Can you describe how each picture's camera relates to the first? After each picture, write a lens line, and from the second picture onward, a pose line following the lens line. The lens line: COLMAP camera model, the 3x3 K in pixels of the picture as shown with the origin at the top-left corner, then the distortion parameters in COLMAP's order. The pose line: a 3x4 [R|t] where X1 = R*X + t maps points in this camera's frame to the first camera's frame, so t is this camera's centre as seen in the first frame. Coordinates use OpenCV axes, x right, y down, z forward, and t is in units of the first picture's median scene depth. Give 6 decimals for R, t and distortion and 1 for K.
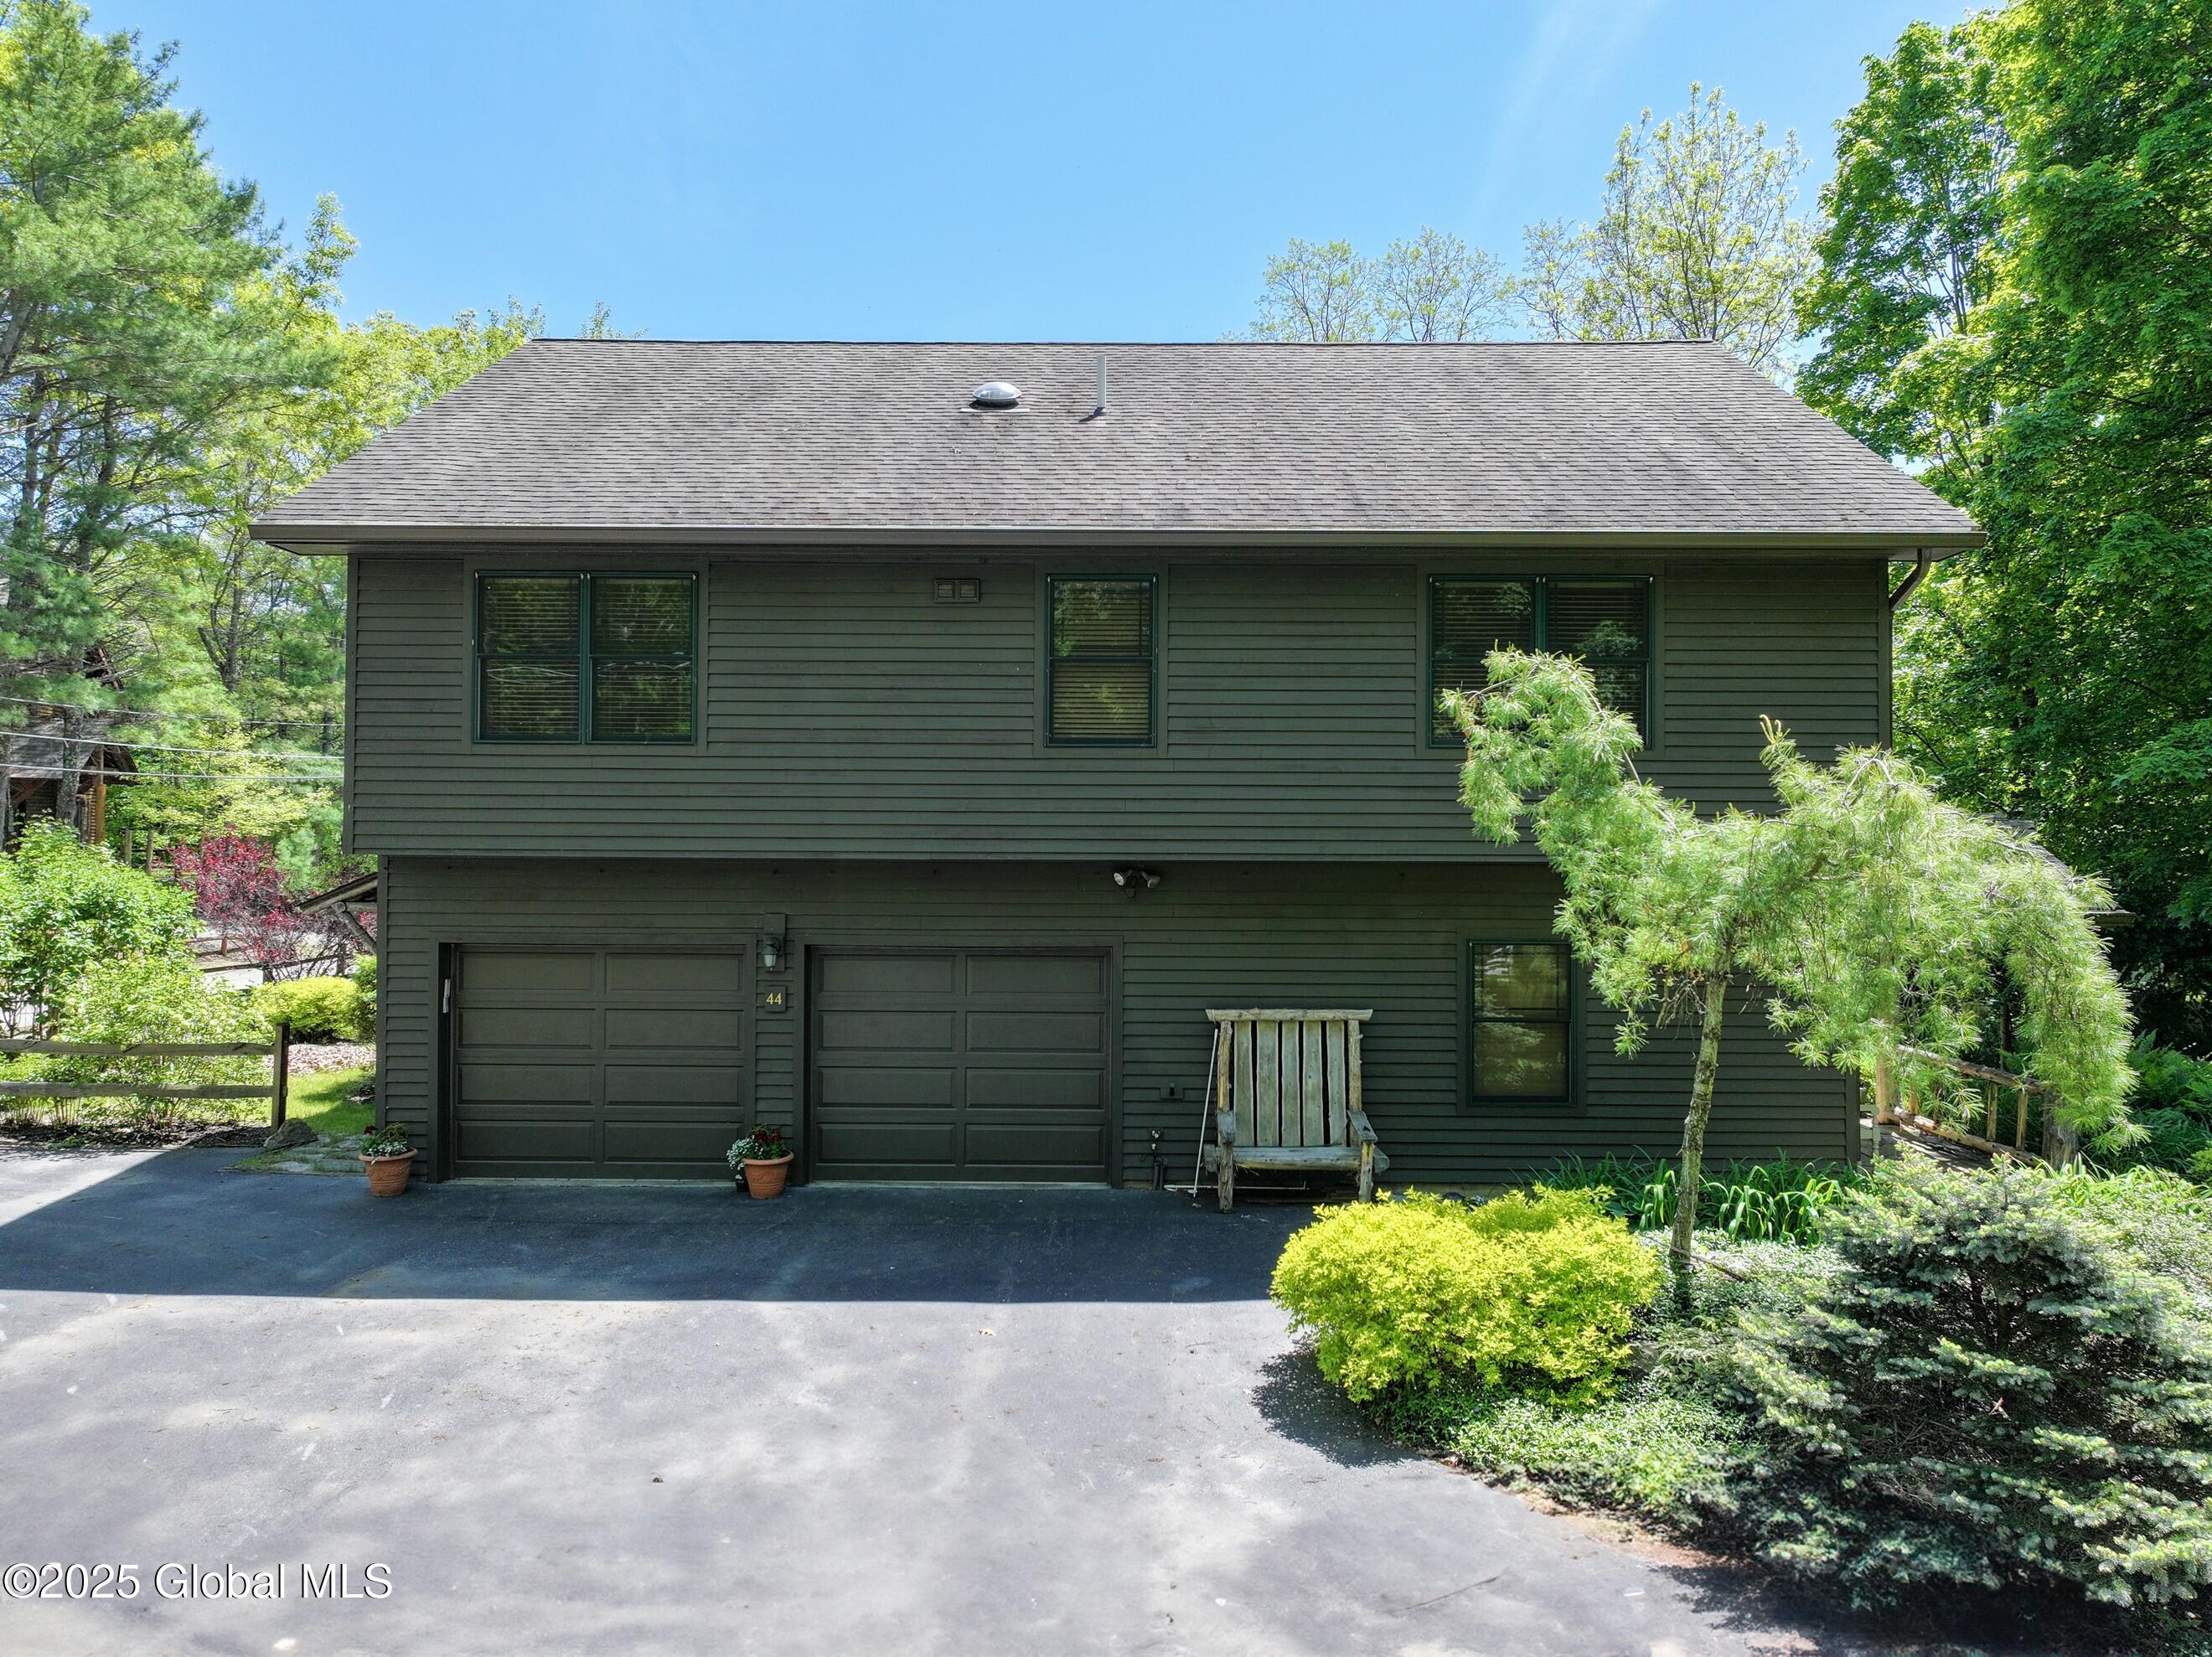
lens RADIAL K [[1562.0, 0, 1101.3], [0, 1562.0, 817.1], [0, 0, 1]] dist [-0.000554, 0.019747]
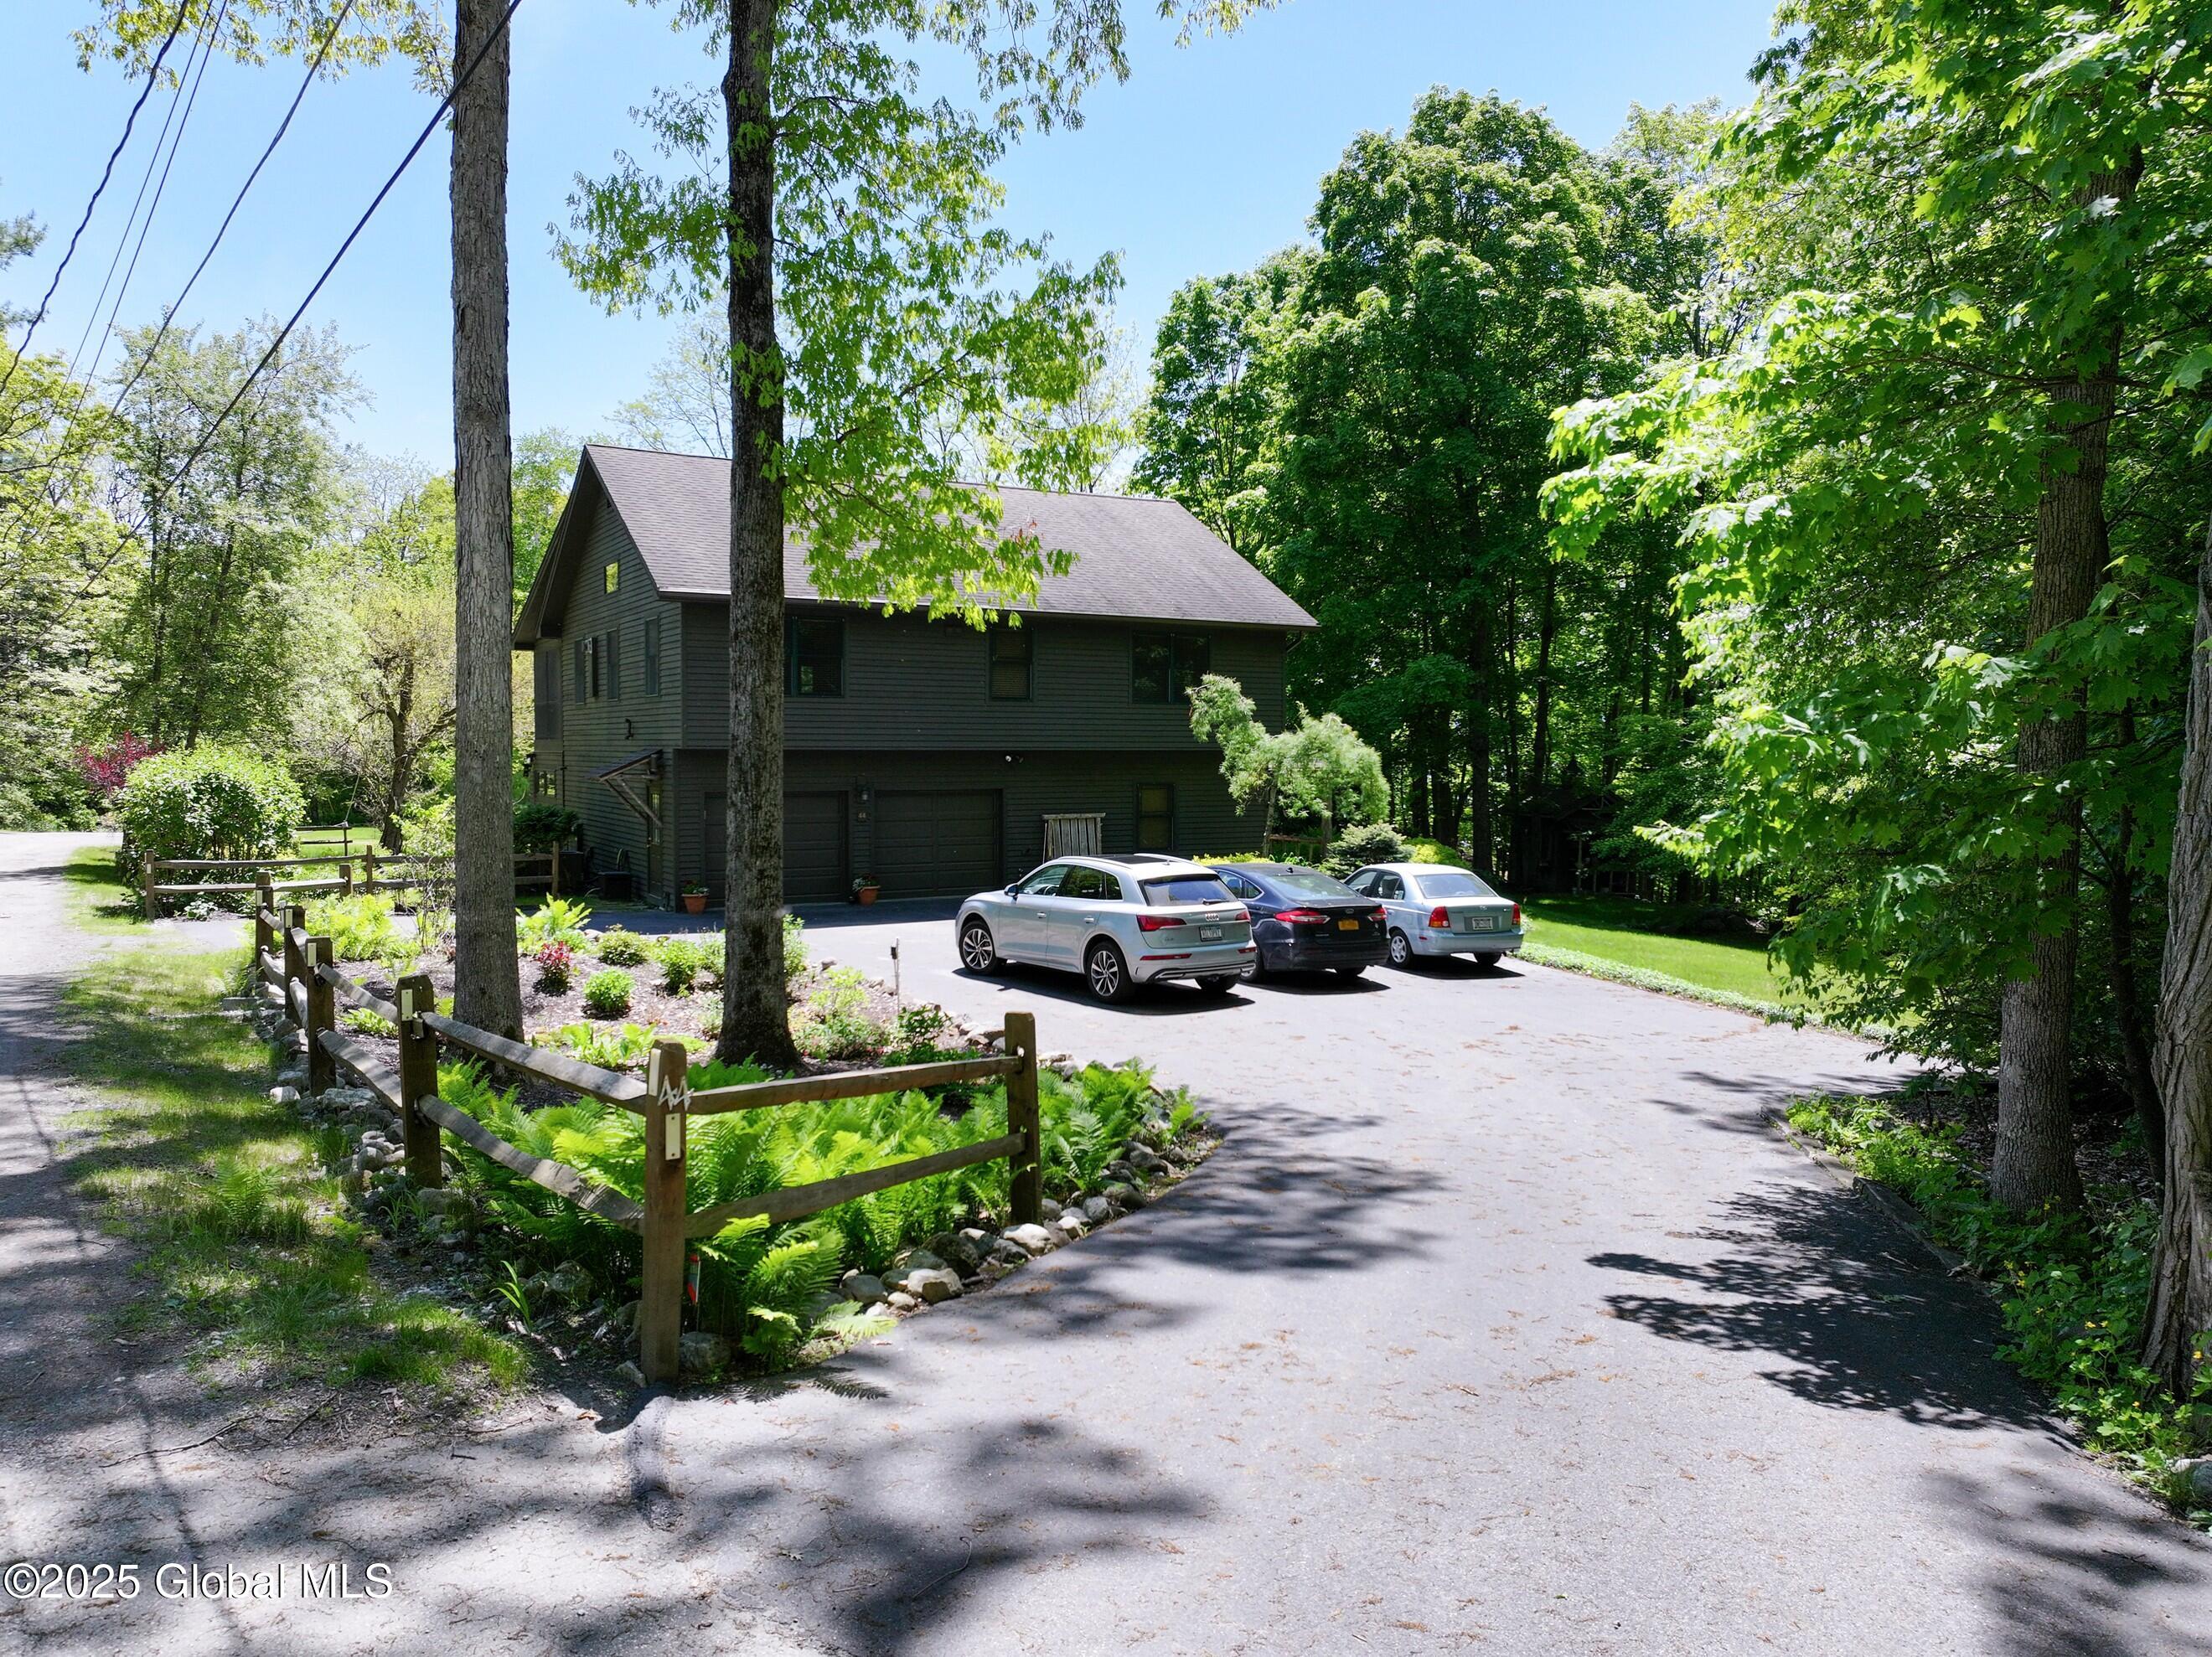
lens RADIAL K [[1562.0, 0, 1104.3], [0, 1562.0, 826.3], [0, 0, 1]] dist [-0.000554, 0.019747]
pose [[0.859232, -0.027622, 0.510840, -1.272189], [-0.006016, 0.997927, 0.064078, -0.010625], [-0.511551, -0.058131, 0.857284, -1.263193]]
